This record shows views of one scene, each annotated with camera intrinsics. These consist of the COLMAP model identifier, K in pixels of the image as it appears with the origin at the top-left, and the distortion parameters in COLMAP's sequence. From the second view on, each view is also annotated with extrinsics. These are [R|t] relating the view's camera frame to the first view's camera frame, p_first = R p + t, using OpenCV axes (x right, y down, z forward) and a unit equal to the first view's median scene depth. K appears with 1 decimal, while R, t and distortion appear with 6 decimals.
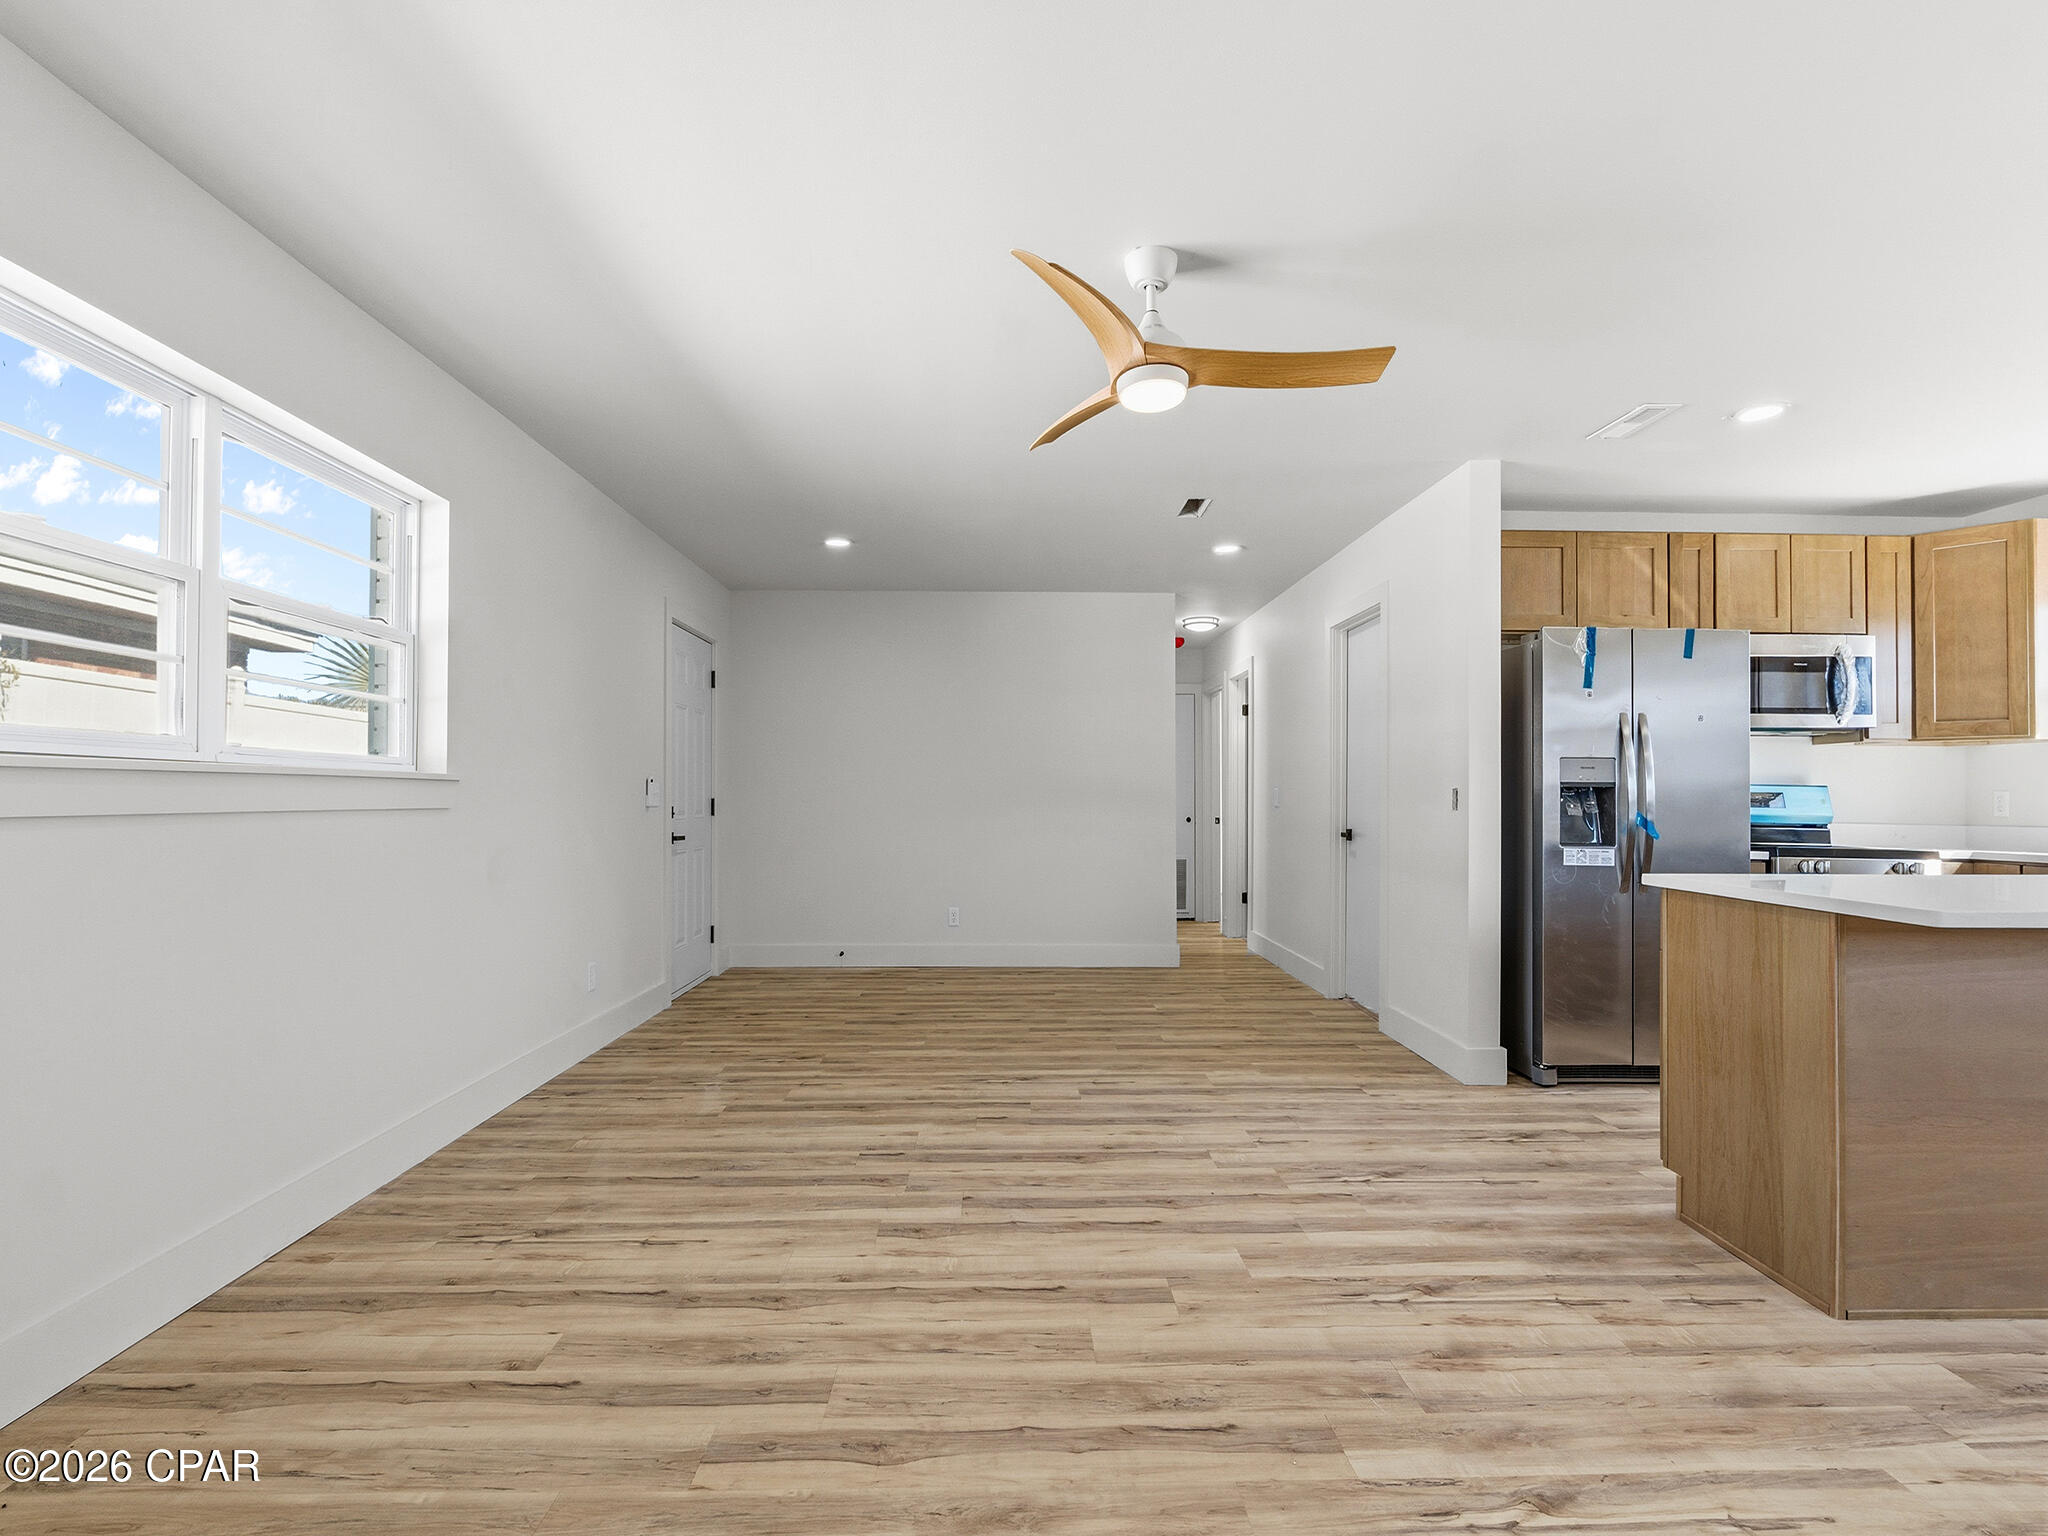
lens RADIAL K [[954.1, 0, 1014.1], [0, 954.1, 791.6], [0, 0, 1]] dist [-0.009670, 0.000717]
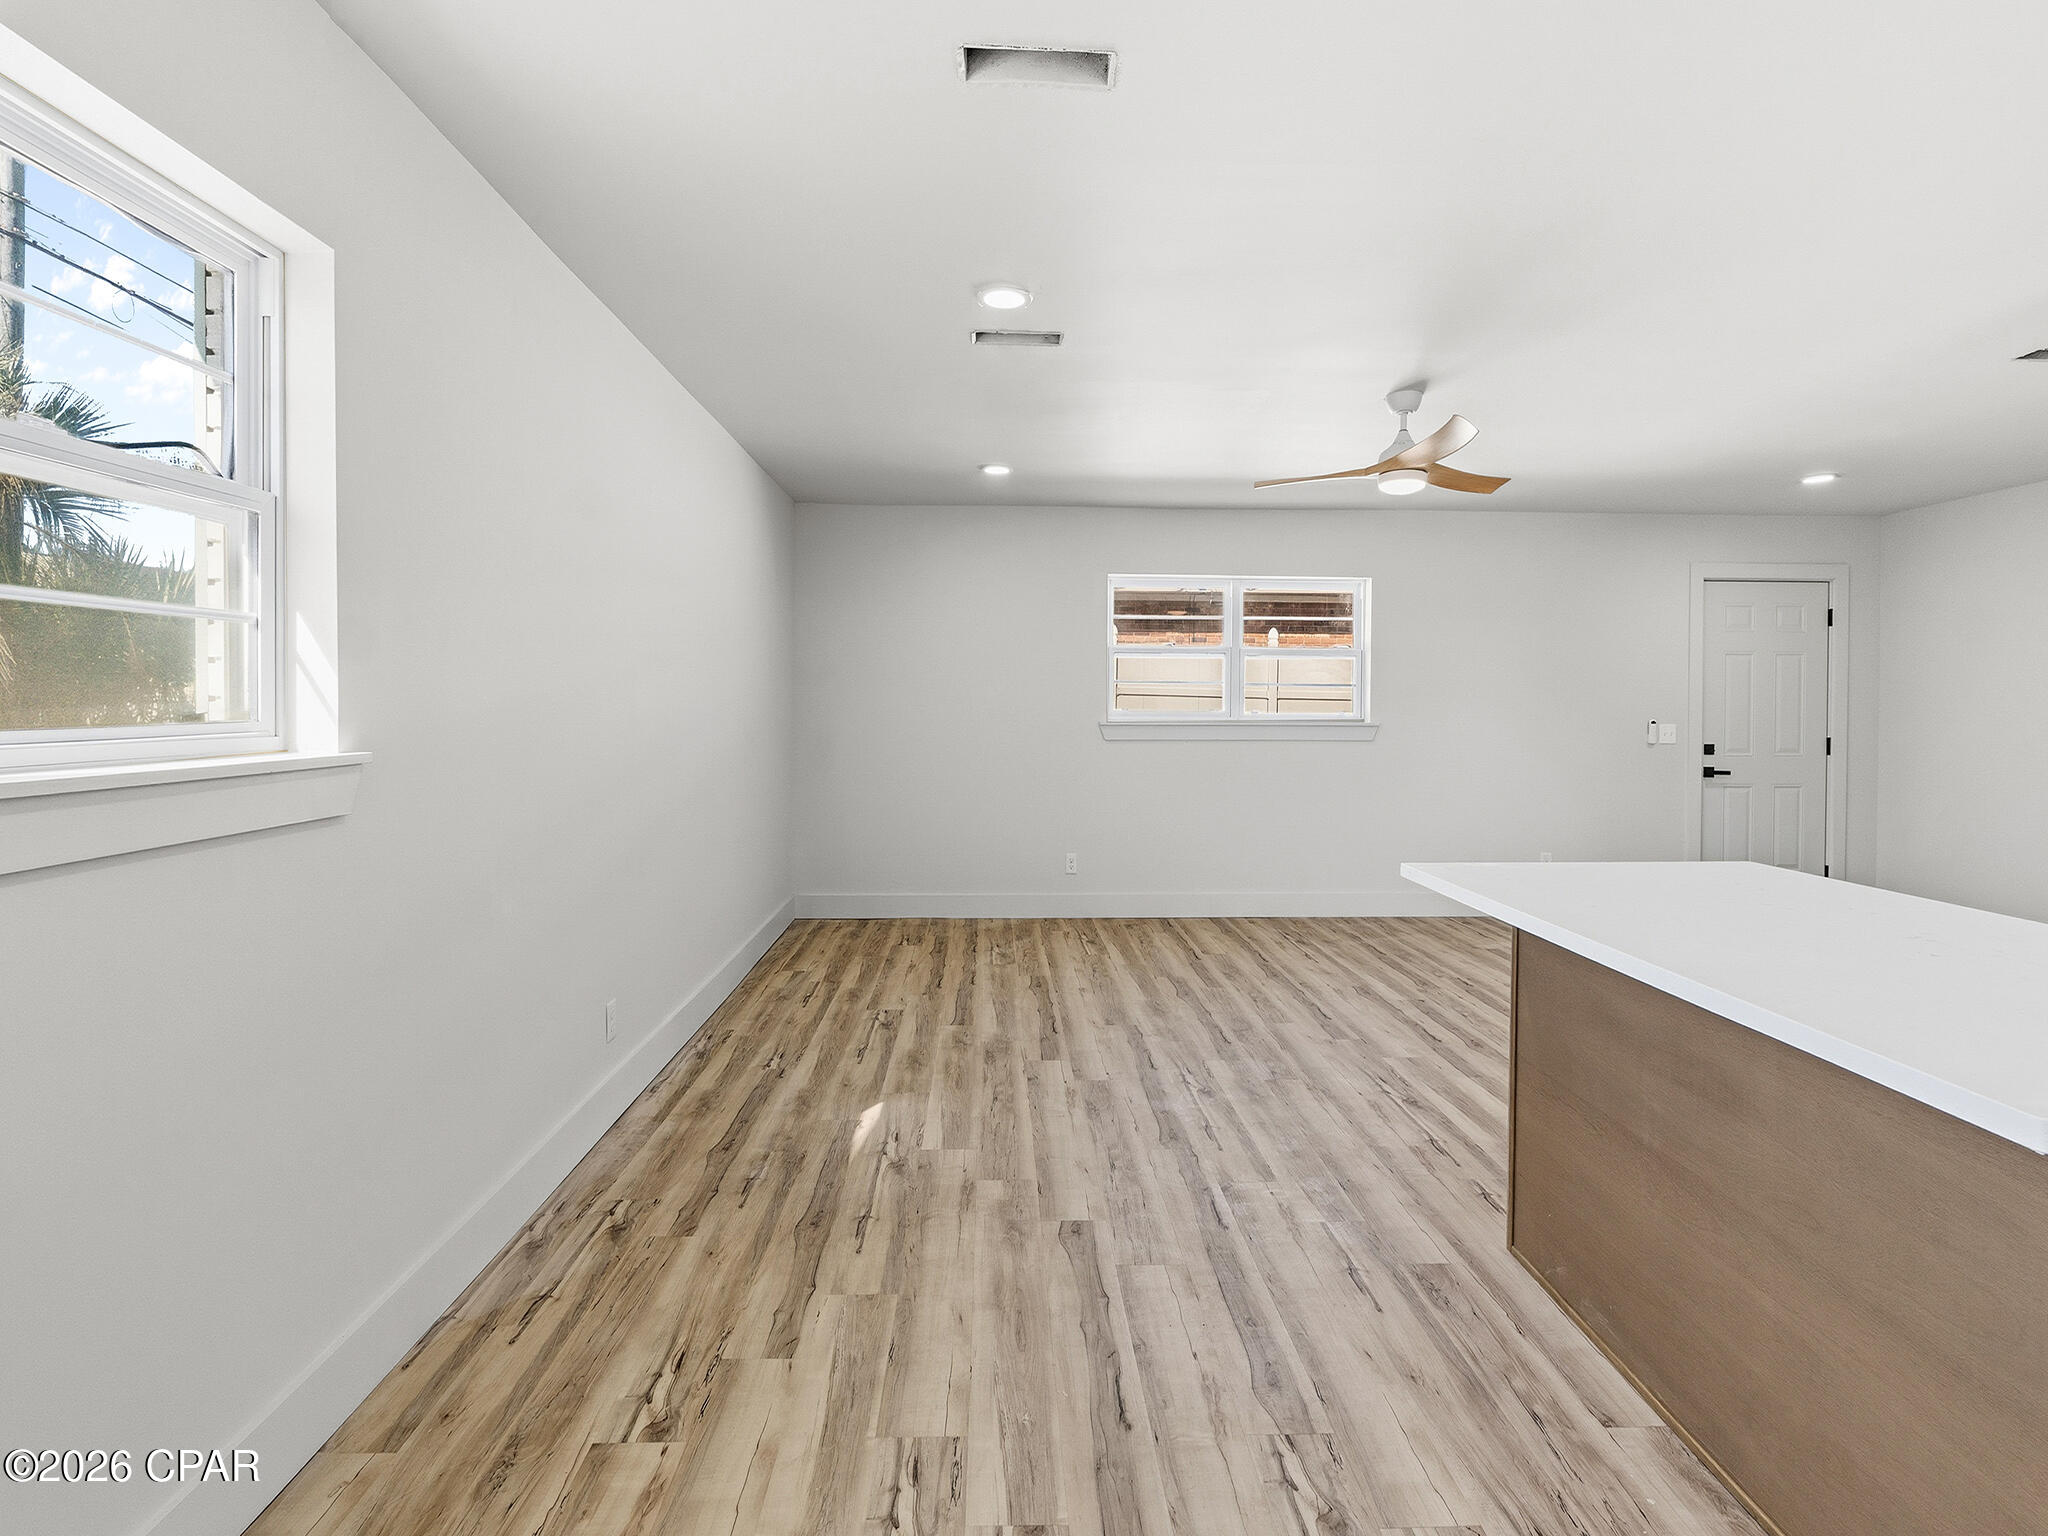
lens RADIAL K [[962.1, 0, 1019.0], [0, 962.1, 727.1], [0, 0, 1]] dist [-0.006429, 0.000039]
pose [[0.002404, 0.016734, -0.999857, 1.113844], [0.004830, 0.999848, 0.016745, -0.039228], [0.999985, -0.004869, 0.002323, 0.243897]]
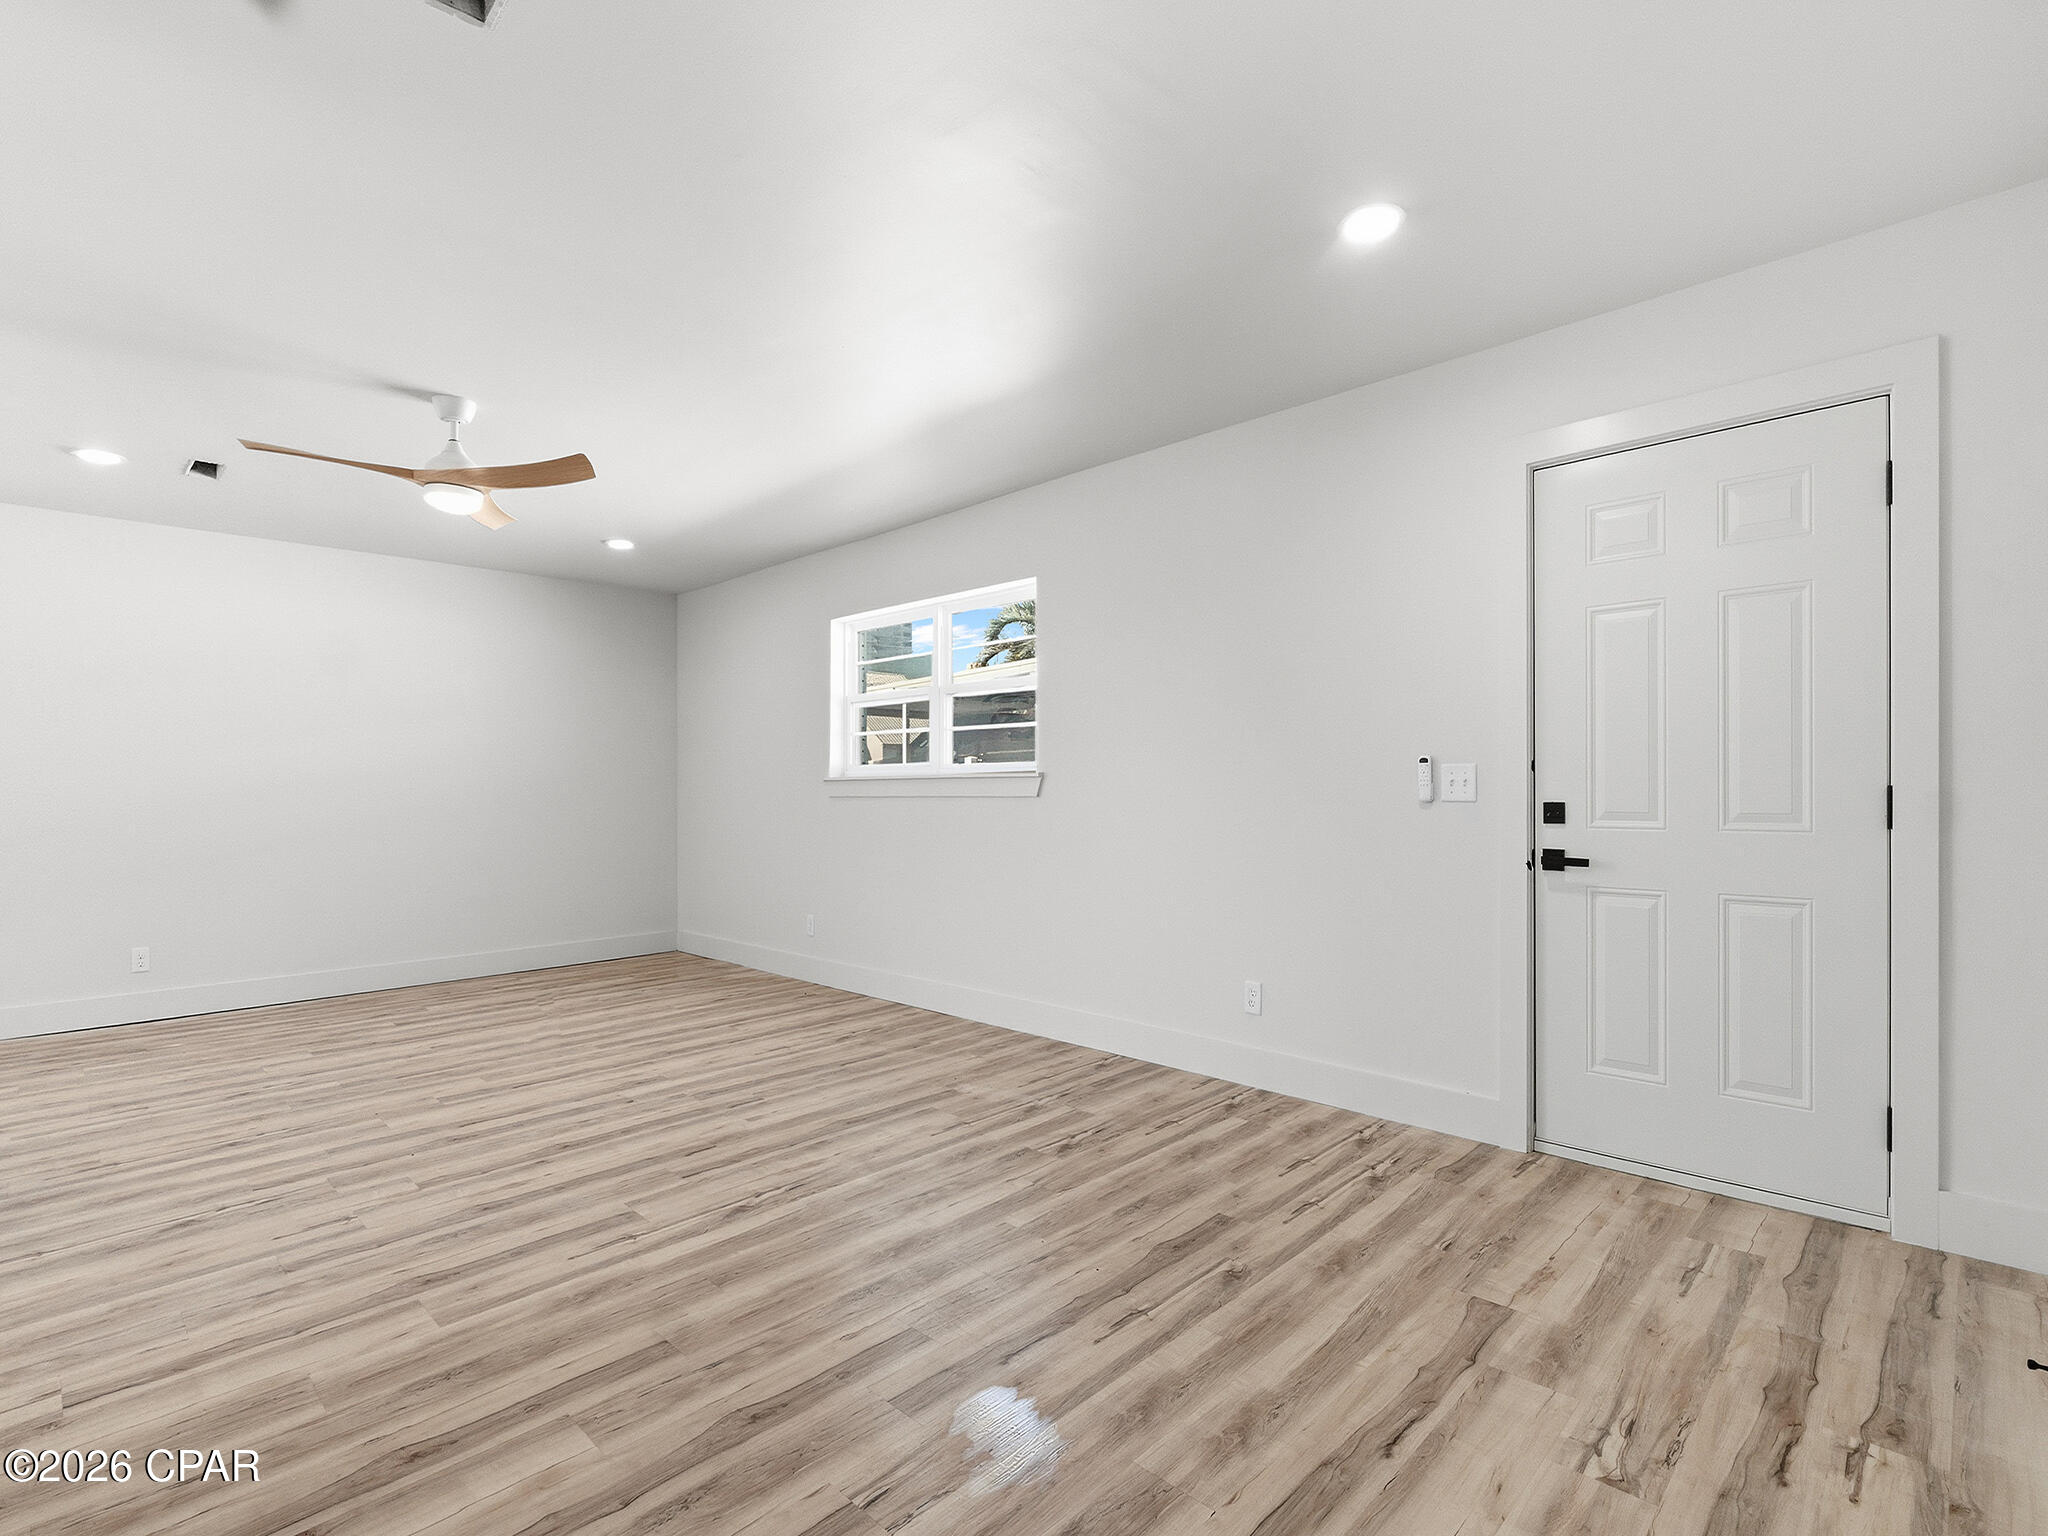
lens RADIAL K [[989.0, 0, 1024.3], [0, 989.0, 802.9], [0, 0, 1]] dist [-0.005250, -0.000899]
pose [[-0.715350, 0.011866, -0.698666, 0.363789], [0.009703, 0.999928, 0.007048, 0.013626], [0.698699, -0.001737, -0.715414, 1.700083]]
